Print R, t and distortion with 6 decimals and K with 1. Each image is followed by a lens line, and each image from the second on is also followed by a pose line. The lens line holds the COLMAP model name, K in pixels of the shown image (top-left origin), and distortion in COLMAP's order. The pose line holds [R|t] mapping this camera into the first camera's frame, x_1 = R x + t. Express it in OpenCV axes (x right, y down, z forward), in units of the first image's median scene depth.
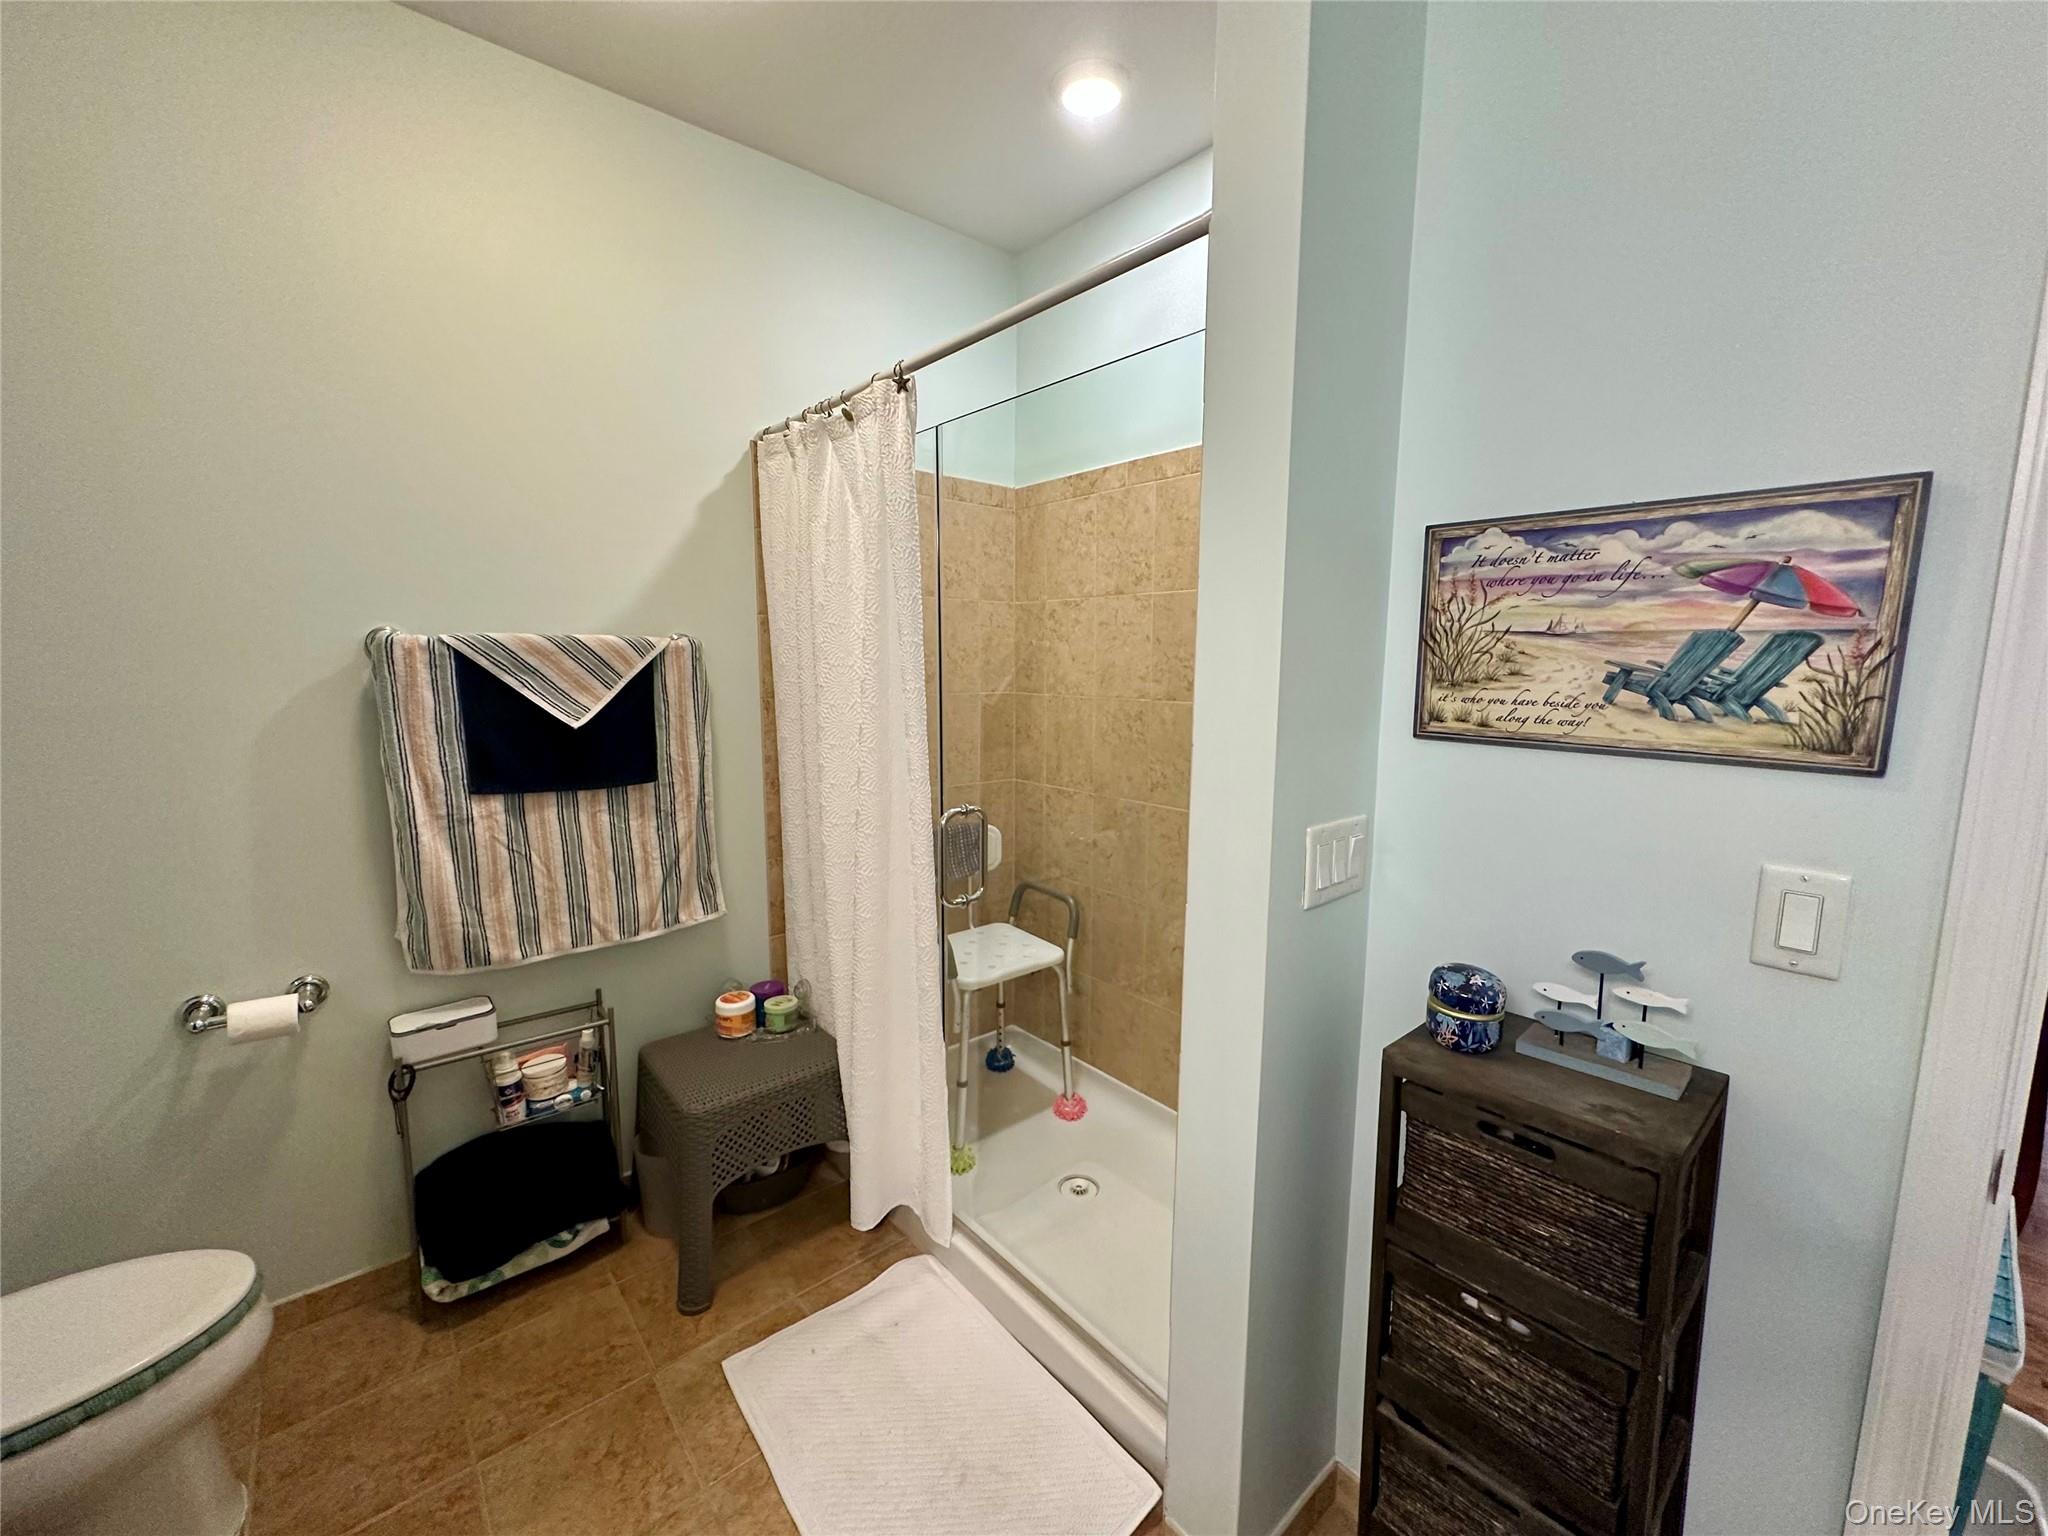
lens RADIAL K [[817.2, 0, 1024.0], [0, 817.2, 768.0], [0, 0, 1]] dist [0.000548, -0.000214]
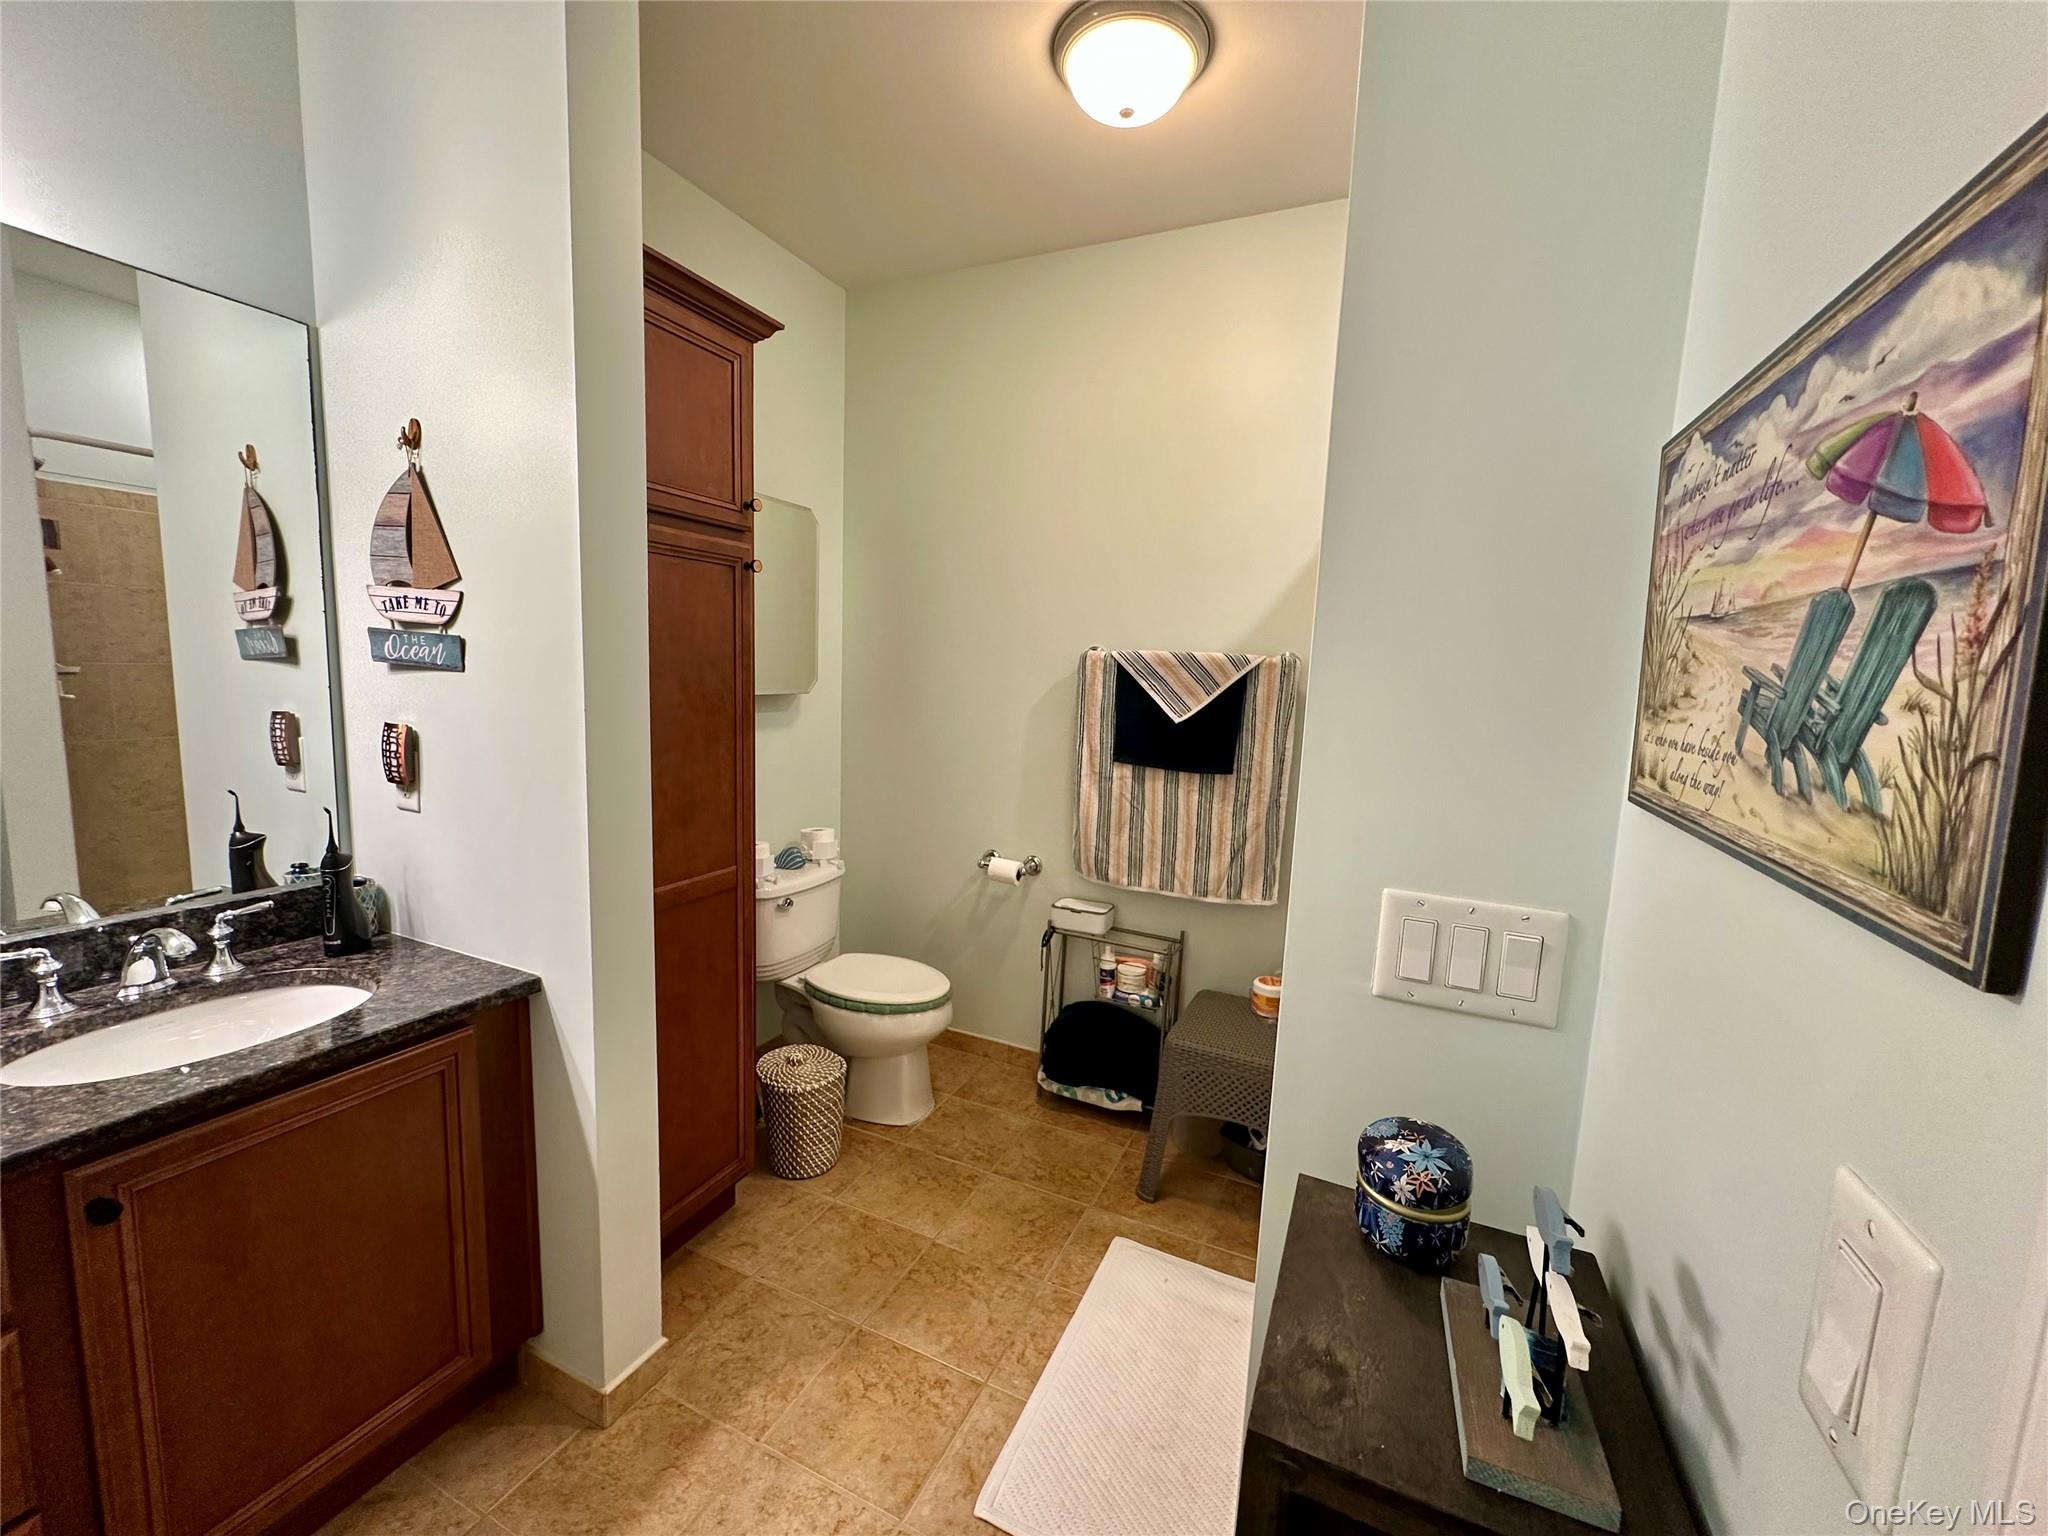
lens RADIAL K [[817.2, 0, 1024.0], [0, 817.2, 768.0], [0, 0, 1]] dist [0.000548, -0.000214]
pose [[0.422640, 0.124514, -0.897704, 0.535414], [-0.162139, 0.984925, 0.060276, -0.016589], [0.891676, 0.120078, 0.436457, 0.221044]]
